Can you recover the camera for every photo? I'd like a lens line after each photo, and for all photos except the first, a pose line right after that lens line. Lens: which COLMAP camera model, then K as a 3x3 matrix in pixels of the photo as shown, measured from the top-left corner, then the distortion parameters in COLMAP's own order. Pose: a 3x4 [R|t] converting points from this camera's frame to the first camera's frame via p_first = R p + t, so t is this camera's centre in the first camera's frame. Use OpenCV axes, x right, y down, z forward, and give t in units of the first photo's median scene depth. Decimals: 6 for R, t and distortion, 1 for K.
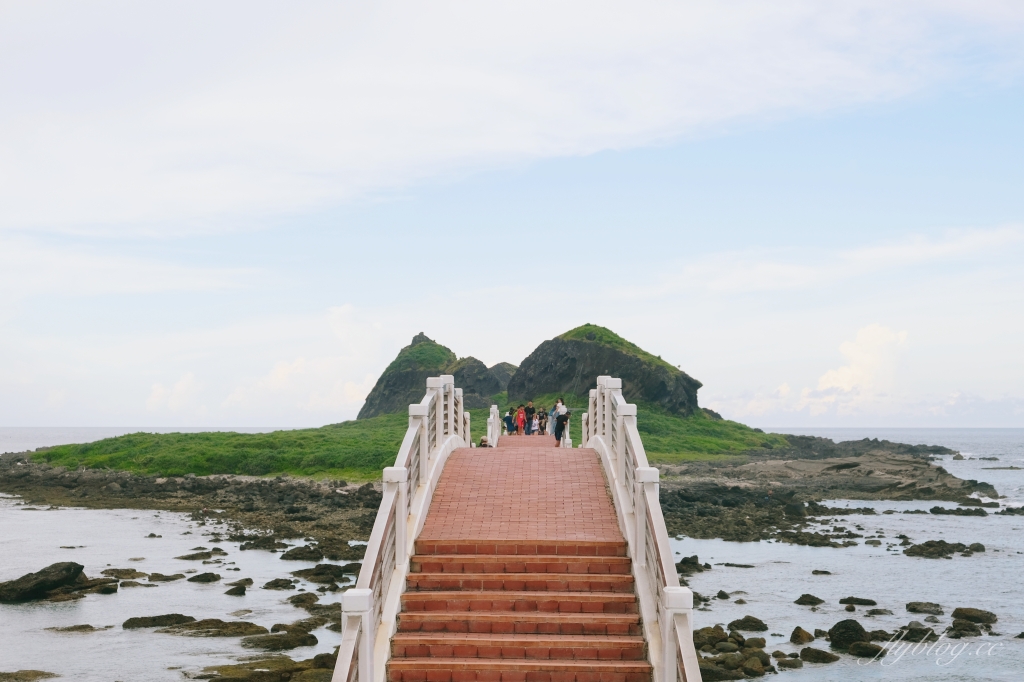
lens RADIAL K [[1635.3, 0, 512.0], [0, 1635.3, 341.0], [0, 0, 1]] dist [-0.020570, -0.011614]
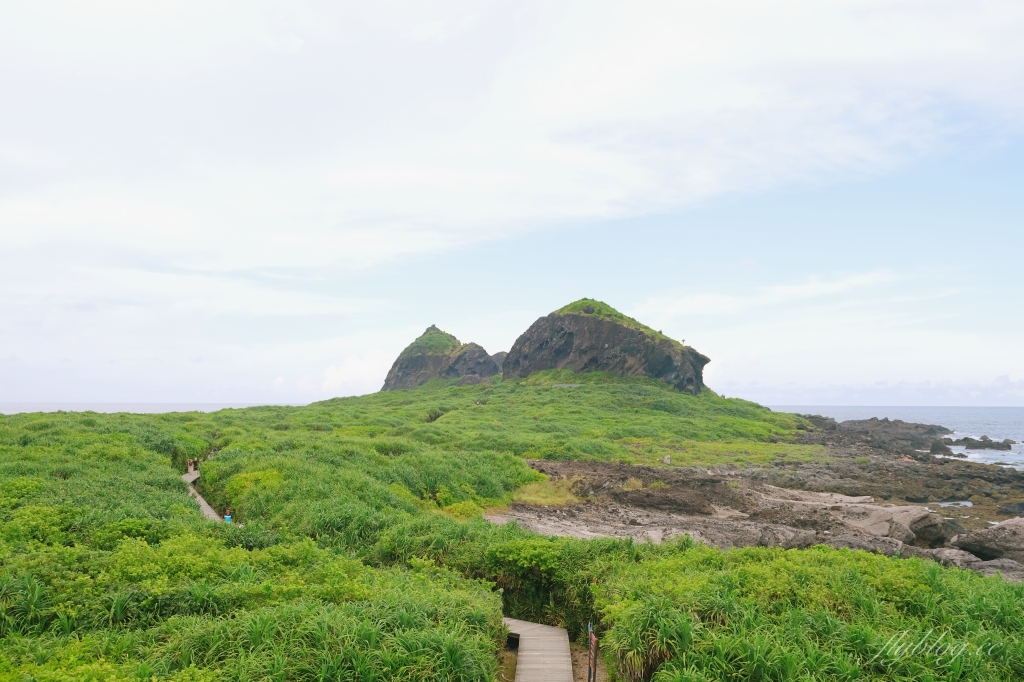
lens RADIAL K [[998.3, 0, 512.0], [0, 998.3, 341.0], [0, 0, 1]] dist [-0.014963, 0.037837]
pose [[0.999994, 0.003326, -0.000599, 0.003732], [-0.003332, 0.999941, -0.010386, 0.021278], [0.000564, 0.010388, 0.999946, 0.412630]]
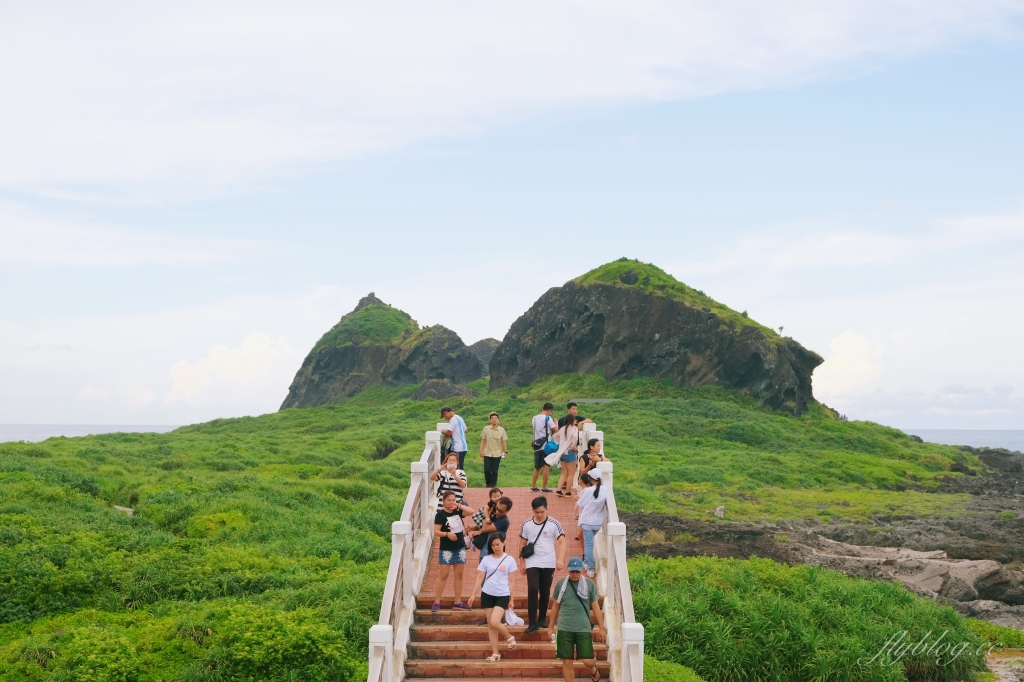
lens RADIAL K [[1800.0, 0, 512.0], [0, 1800.0, 341.0], [0, 0, 1]] dist [-0.016288, -0.067090]
pose [[0.999982, 0.005301, 0.002723, 0.004239], [-0.005315, 0.999973, 0.005168, 0.016627], [-0.002695, -0.005183, 0.999983, 0.346790]]
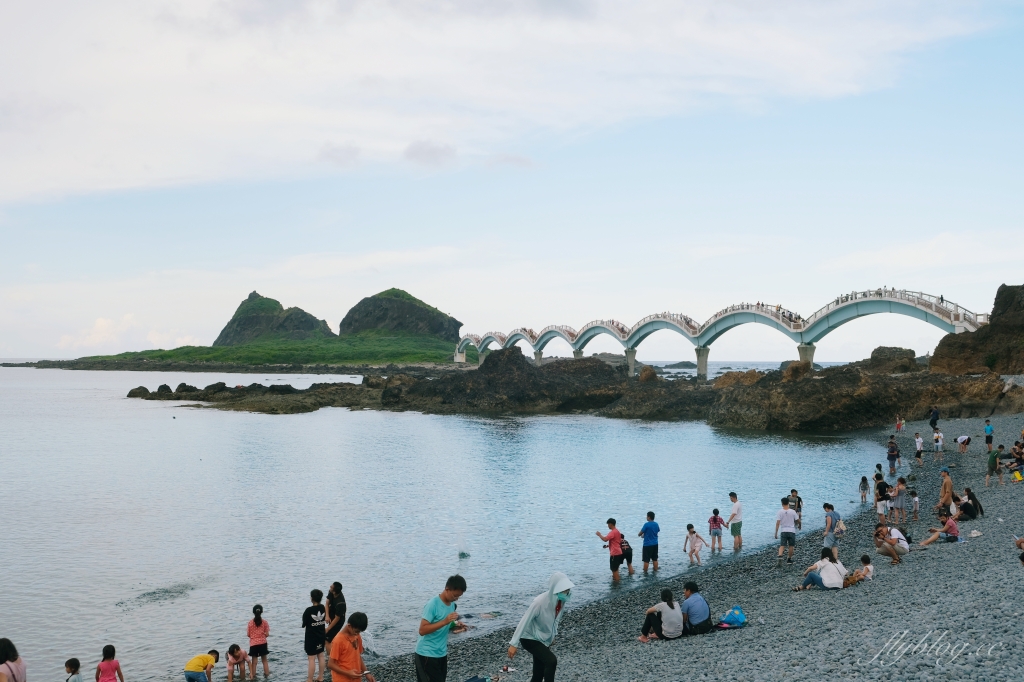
lens RADIAL K [[1165.9, 0, 512.0], [0, 1165.9, 341.0], [0, 0, 1]] dist [0.000665, 0.000313]
pose [[0.971589, 0.009974, 0.236466, -0.120676], [-0.018110, 0.999315, 0.032260, 0.003231], [-0.235982, -0.035626, 0.971104, -0.207244]]
